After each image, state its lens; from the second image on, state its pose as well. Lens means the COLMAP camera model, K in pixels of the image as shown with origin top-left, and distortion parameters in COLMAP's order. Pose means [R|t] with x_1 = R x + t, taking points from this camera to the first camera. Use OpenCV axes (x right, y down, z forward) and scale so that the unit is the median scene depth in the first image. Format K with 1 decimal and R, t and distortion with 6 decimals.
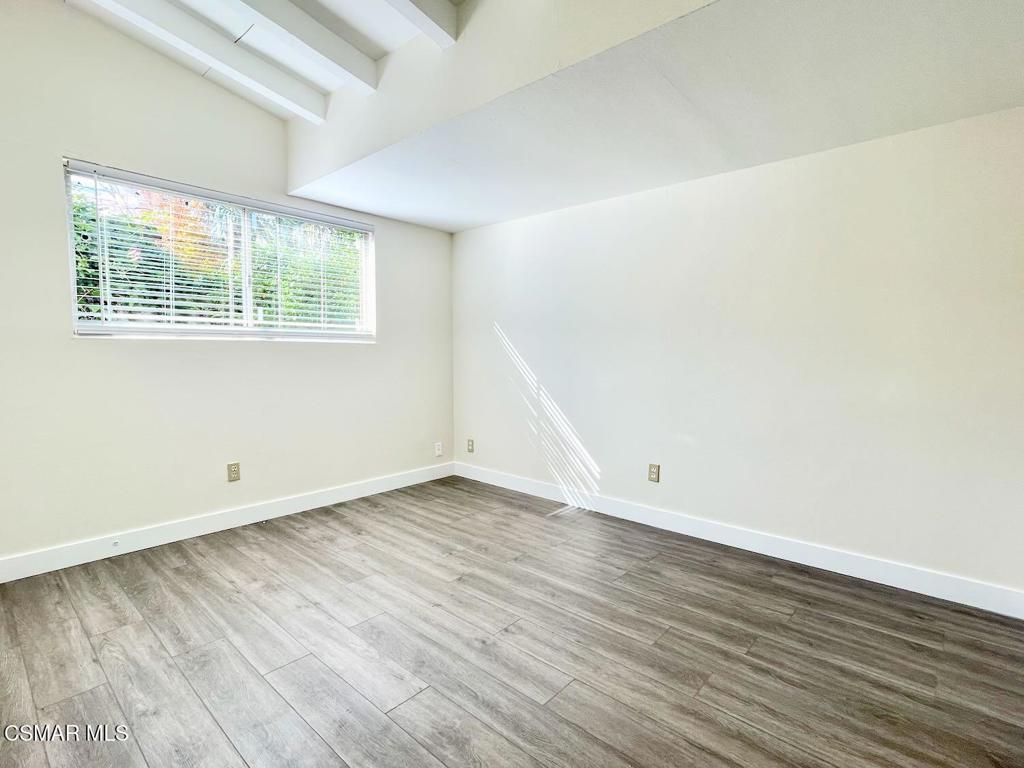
lens RADIAL K [[497.7, 0, 512.0], [0, 497.7, 384.0], [0, 0, 1]] dist [-0.003448, 0.000534]
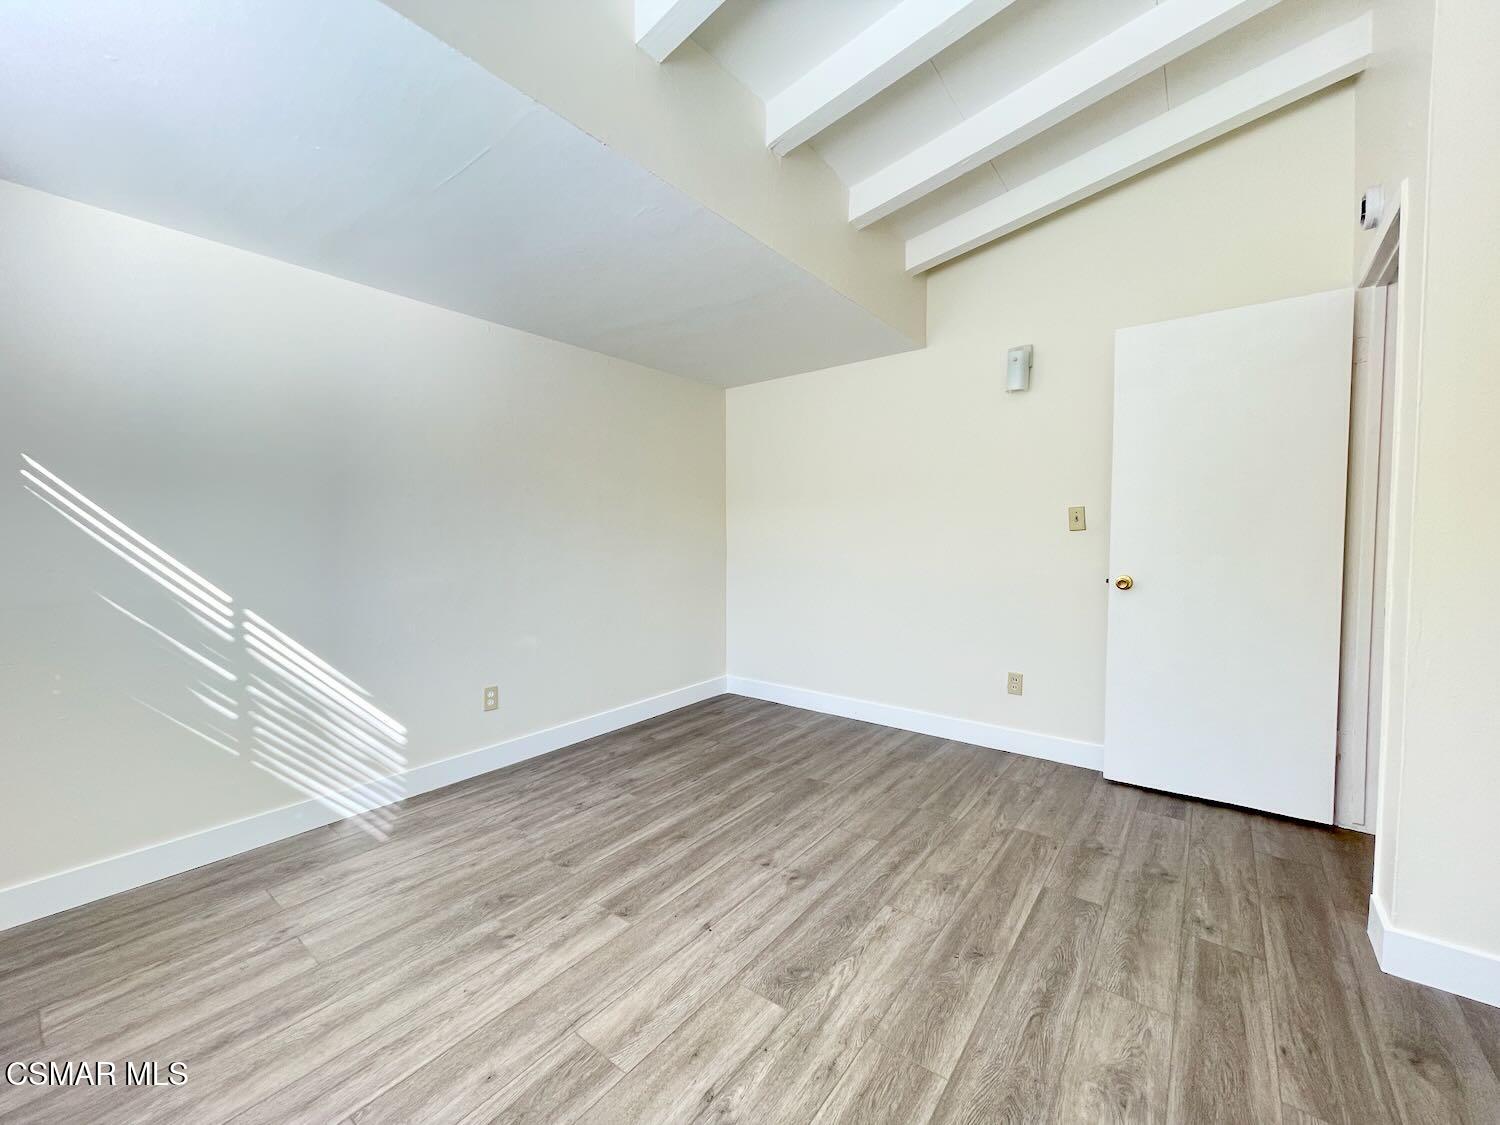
lens RADIAL K [[597.7, 0, 750.0], [0, 597.7, 562.5], [0, 0, 1]] dist [0.002282, 0.000212]
pose [[-0.057666, -0.056526, 0.996734, -0.815972], [0.071838, 0.995573, 0.060616, -0.066280], [-0.995748, 0.075099, -0.053350, 0.853662]]
